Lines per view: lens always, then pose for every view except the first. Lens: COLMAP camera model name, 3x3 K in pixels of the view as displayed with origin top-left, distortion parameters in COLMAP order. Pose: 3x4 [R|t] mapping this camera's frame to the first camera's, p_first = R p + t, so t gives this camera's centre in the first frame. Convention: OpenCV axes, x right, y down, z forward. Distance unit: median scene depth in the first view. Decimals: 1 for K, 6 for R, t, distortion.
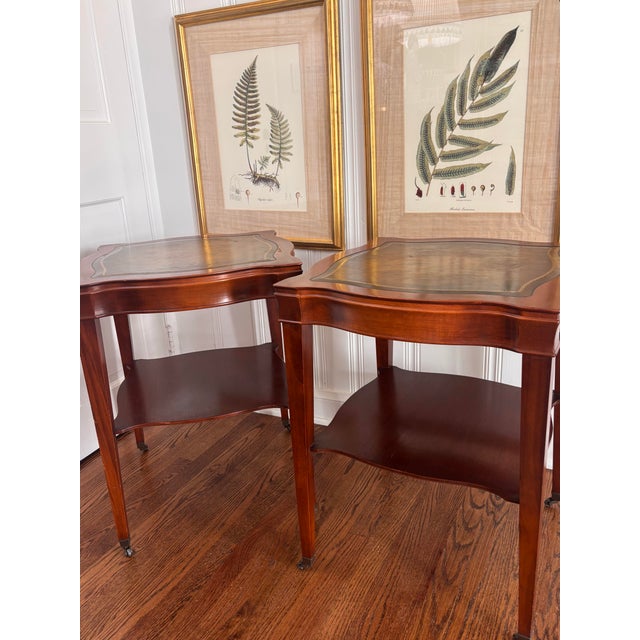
lens RADIAL K [[556.2, 0, 313.7], [0, 556.2, 316.9], [0, 0, 1]] dist [0.019709, -0.013955]
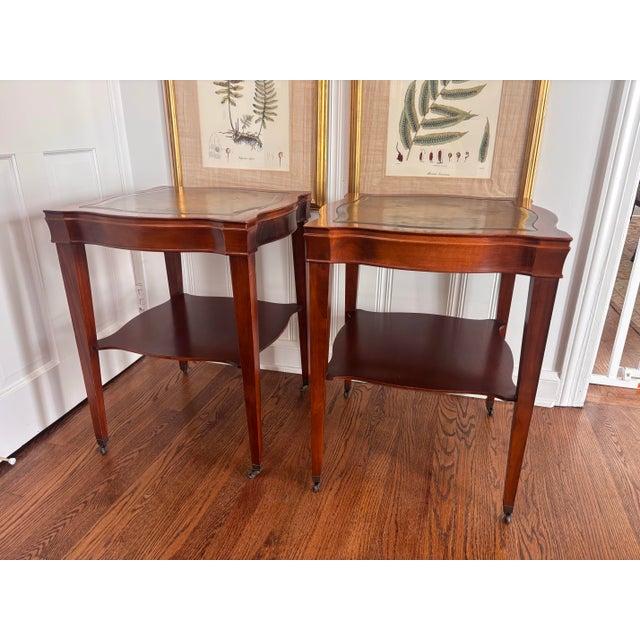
lens RADIAL K [[494.0, 0, 323.9], [0, 494.0, 321.0], [0, 0, 1]] dist [0.014457, 0.009967]
pose [[0.976959, -0.015117, 0.212892, -0.173105], [0.001205, 0.997863, 0.065326, 0.035609], [-0.213424, -0.063564, 0.974890, 0.064006]]
